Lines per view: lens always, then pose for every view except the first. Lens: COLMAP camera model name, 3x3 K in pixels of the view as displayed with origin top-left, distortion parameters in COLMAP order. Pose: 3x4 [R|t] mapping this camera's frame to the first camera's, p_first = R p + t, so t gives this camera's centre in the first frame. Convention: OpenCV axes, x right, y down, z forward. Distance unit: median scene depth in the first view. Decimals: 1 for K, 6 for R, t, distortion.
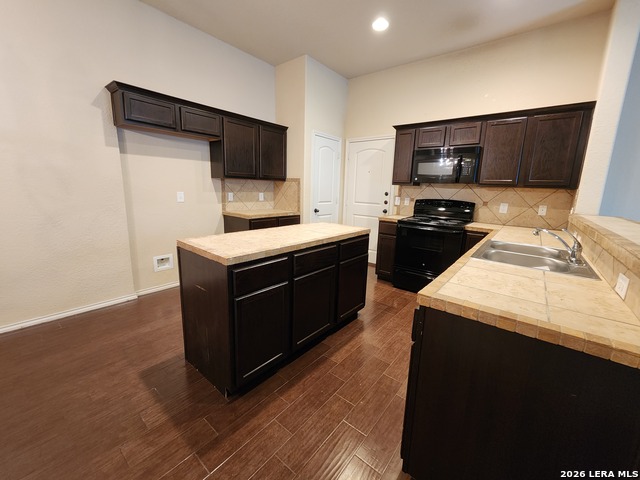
lens RADIAL K [[261.4, 0, 324.2], [0, 261.4, 236.5], [0, 0, 1]] dist [0.006504, -0.003411]
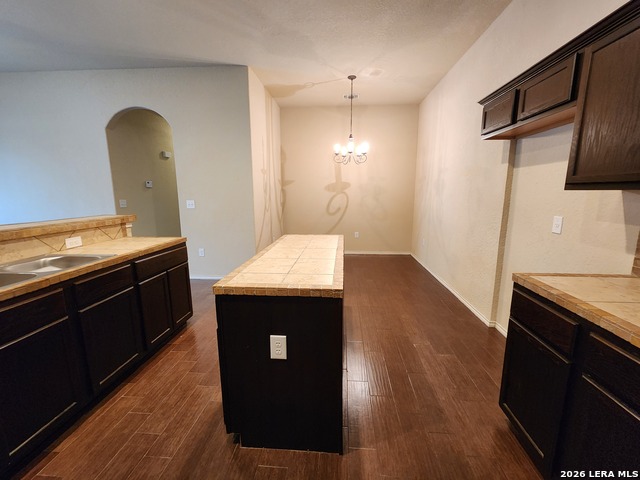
lens RADIAL K [[261.4, 0, 324.2], [0, 261.4, 236.5], [0, 0, 1]] dist [0.006504, -0.003411]
pose [[-0.817610, 0.065946, -0.571983, 0.196961], [-0.131285, 0.945897, 0.296719, -0.203361], [0.560605, 0.317693, -0.764718, 1.020492]]
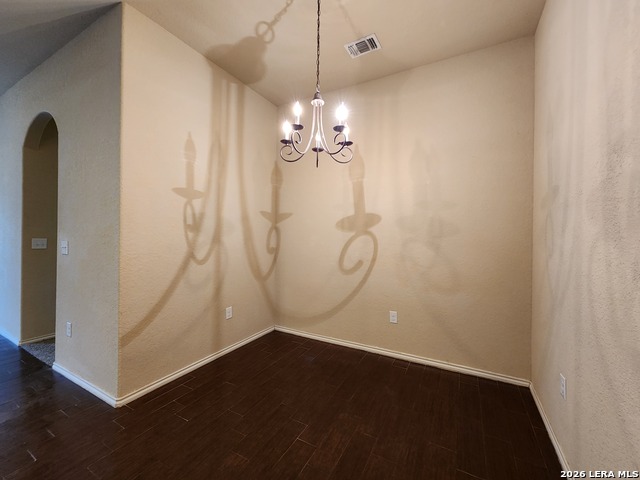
lens RADIAL K [[261.4, 0, 324.2], [0, 261.4, 236.5], [0, 0, 1]] dist [0.006504, -0.003411]
pose [[-0.981004, -0.040635, -0.189686, -0.494791], [-0.075855, 0.980313, 0.182298, -0.134212], [0.178544, 0.193224, -0.964773, 0.597164]]
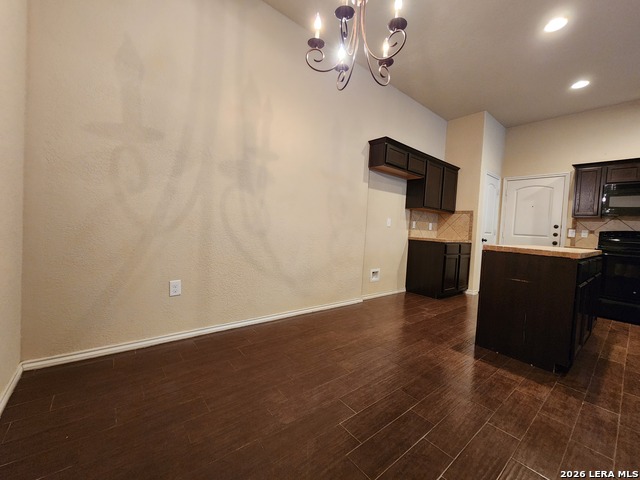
lens RADIAL K [[261.4, 0, 324.2], [0, 261.4, 236.5], [0, 0, 1]] dist [0.006504, -0.003411]
pose [[0.980372, 0.030911, -0.194721, -0.530044], [-0.061595, 0.986218, -0.153556, 0.107515], [0.187291, 0.162535, 0.968764, -0.212173]]
